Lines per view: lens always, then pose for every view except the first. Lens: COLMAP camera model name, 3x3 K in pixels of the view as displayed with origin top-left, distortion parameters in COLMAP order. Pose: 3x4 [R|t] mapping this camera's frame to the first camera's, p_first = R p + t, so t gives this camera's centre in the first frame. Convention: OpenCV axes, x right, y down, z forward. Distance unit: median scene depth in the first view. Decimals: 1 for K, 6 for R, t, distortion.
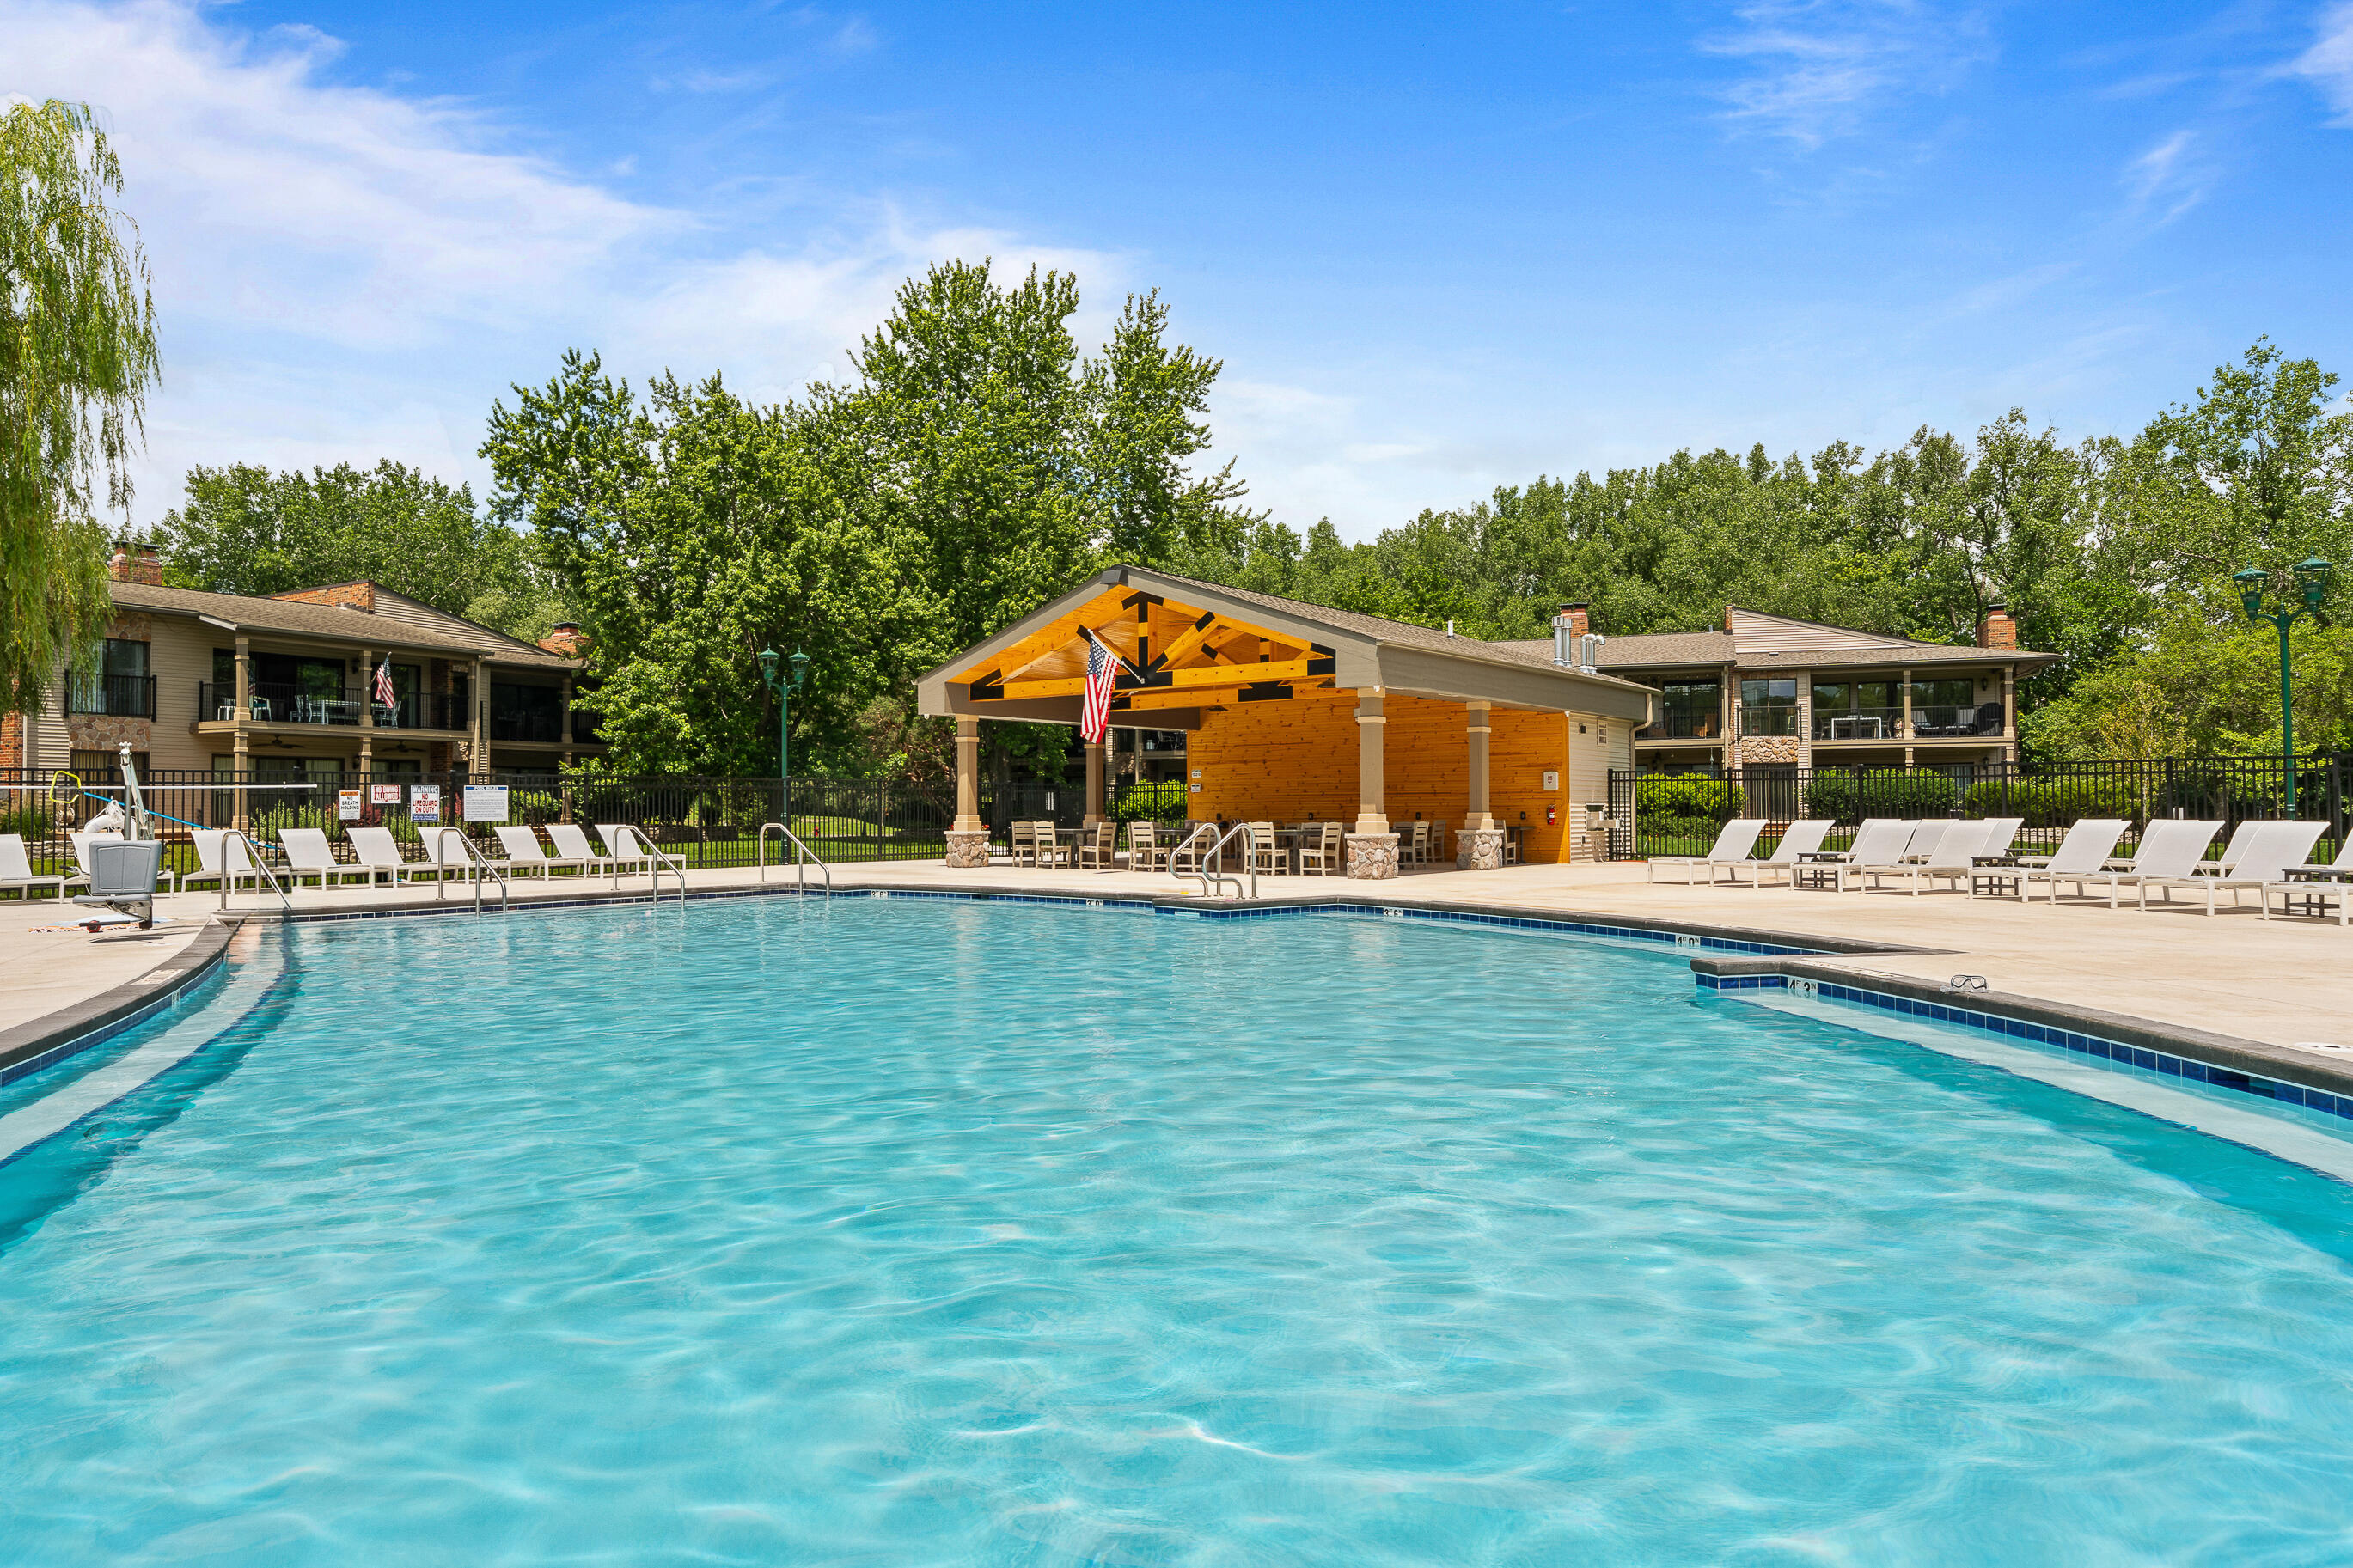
lens RADIAL K [[1388.2, 0, 1229.6], [0, 1388.2, 794.7], [0, 0, 1]] dist [0.005773, 0.002864]
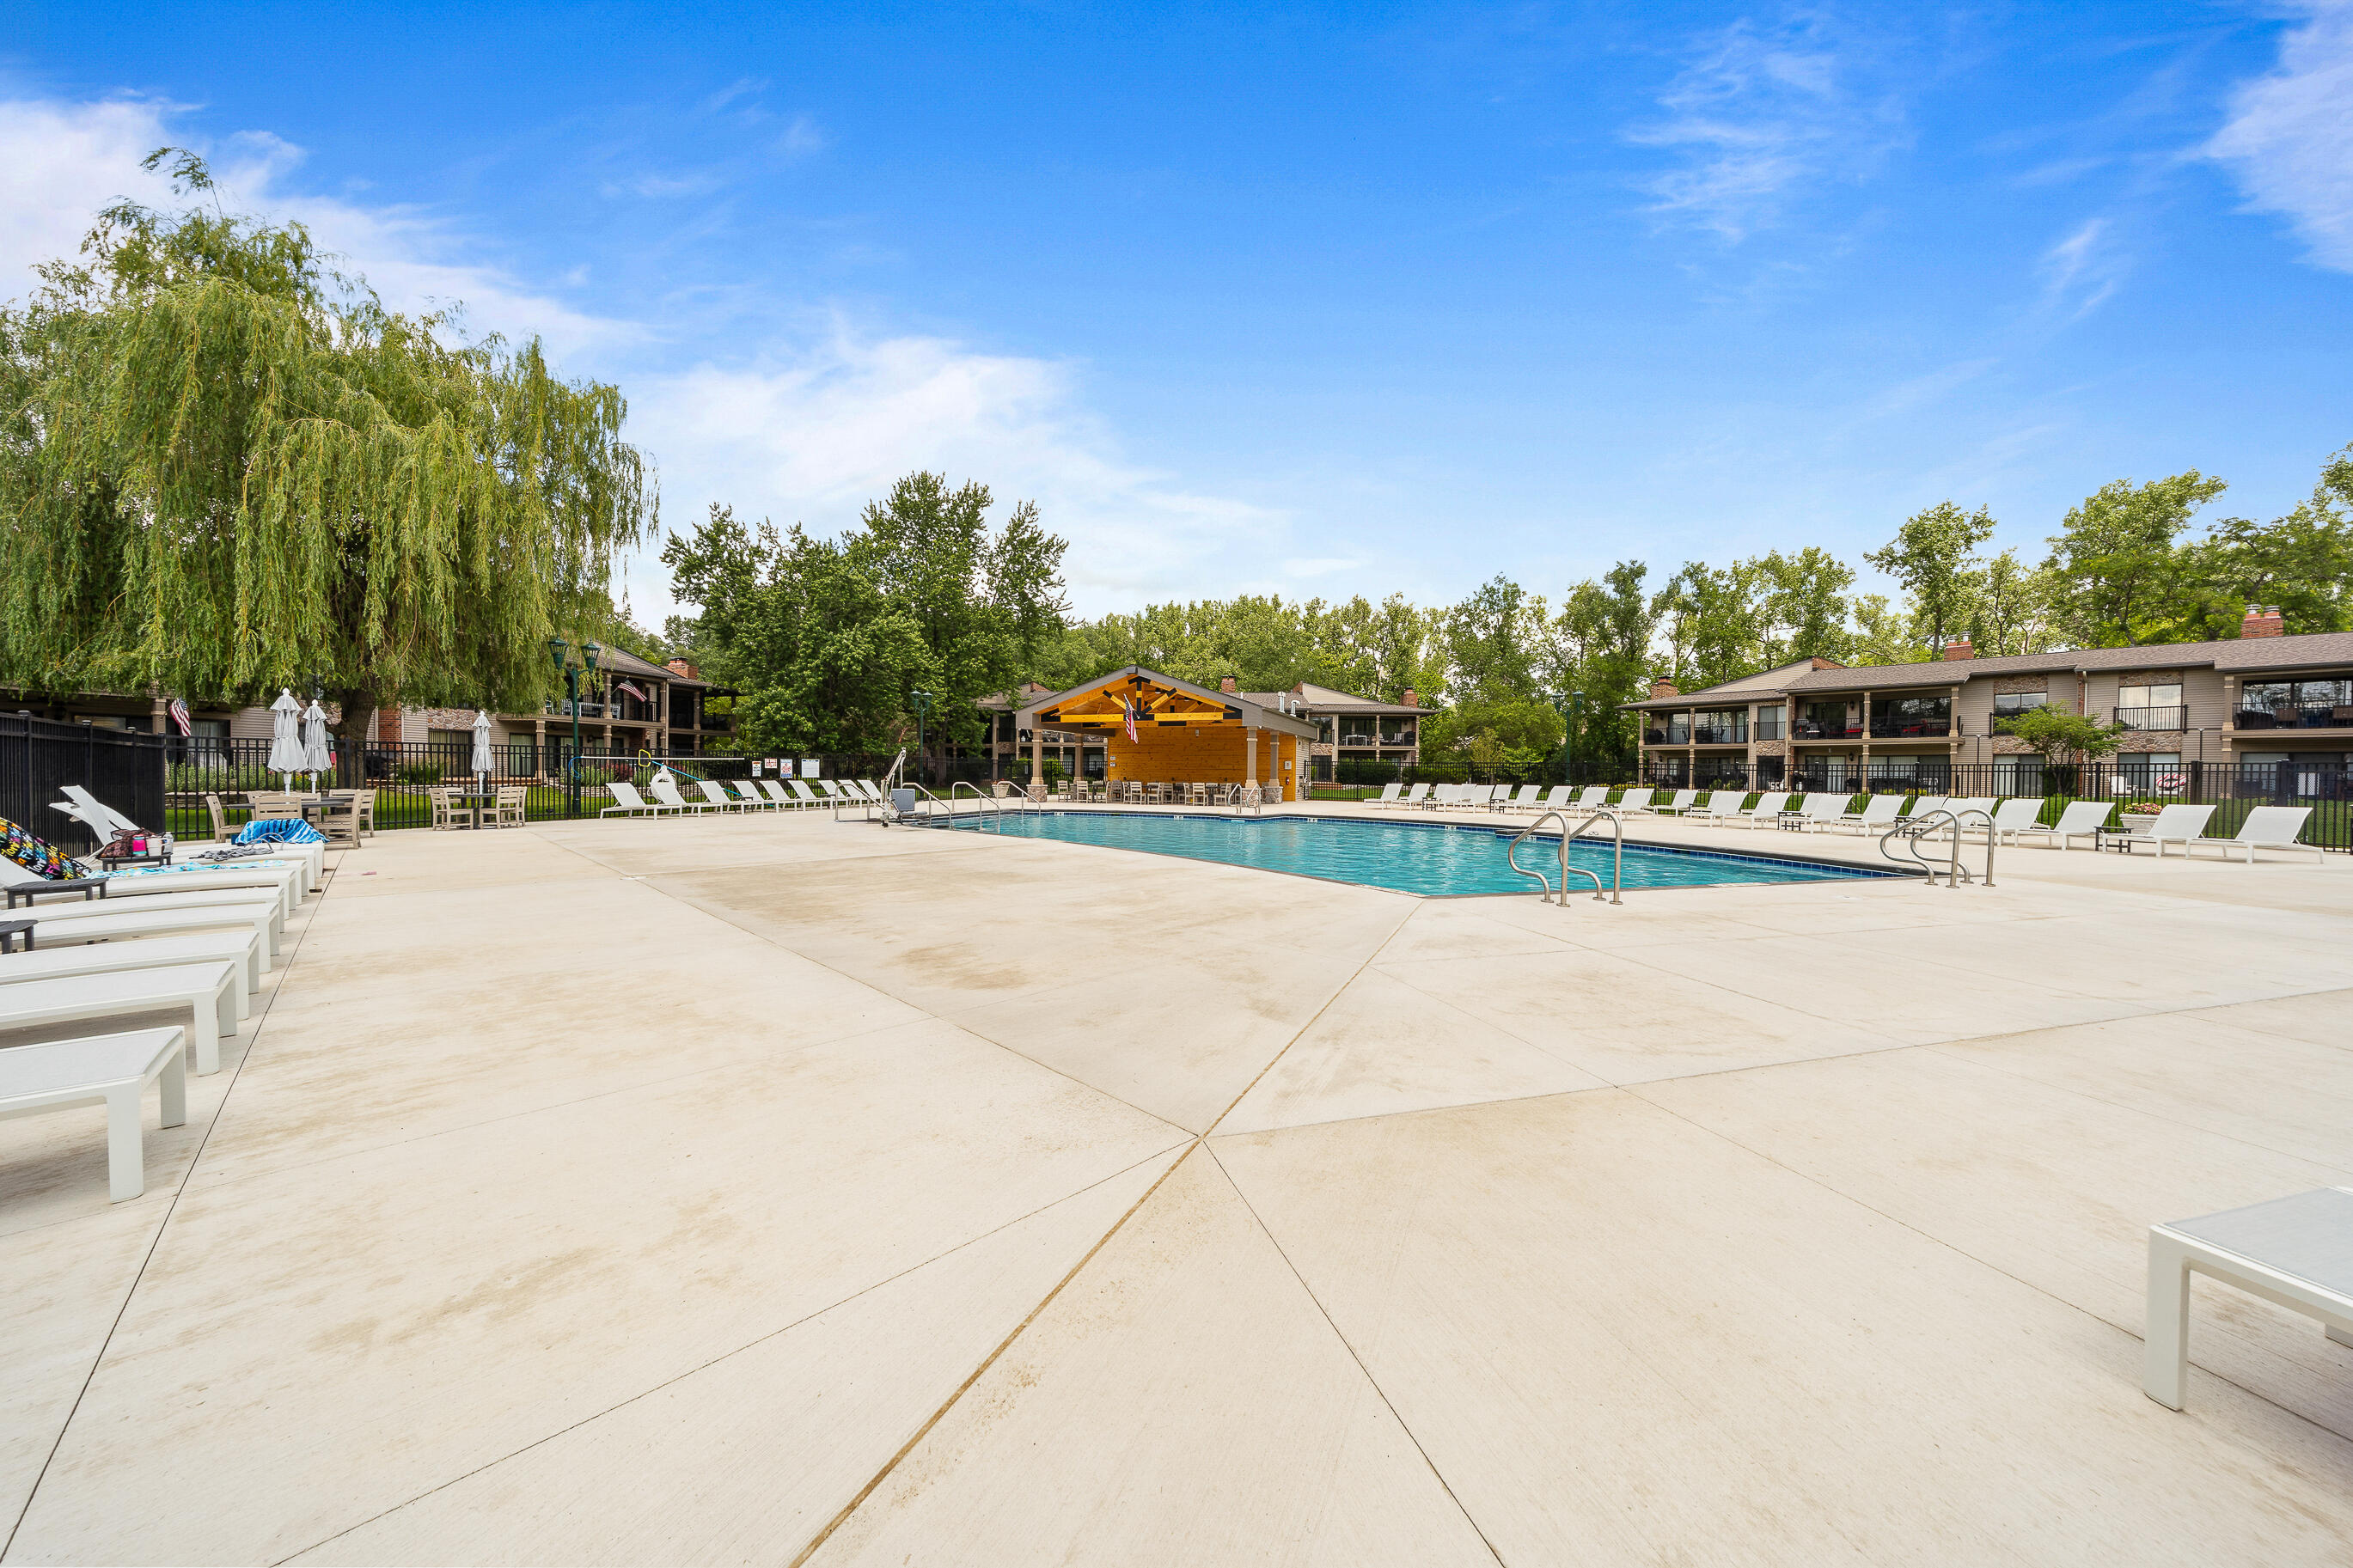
lens RADIAL K [[807.2, 0, 1172.3], [0, 807.2, 772.9], [0, 0, 1]] dist [-0.001825, 0.000047]
pose [[0.951421, 0.014592, 0.307548, -0.214037], [-0.018446, 0.999784, 0.009627, -0.003948], [-0.307341, -0.014832, 0.951484, -0.119956]]
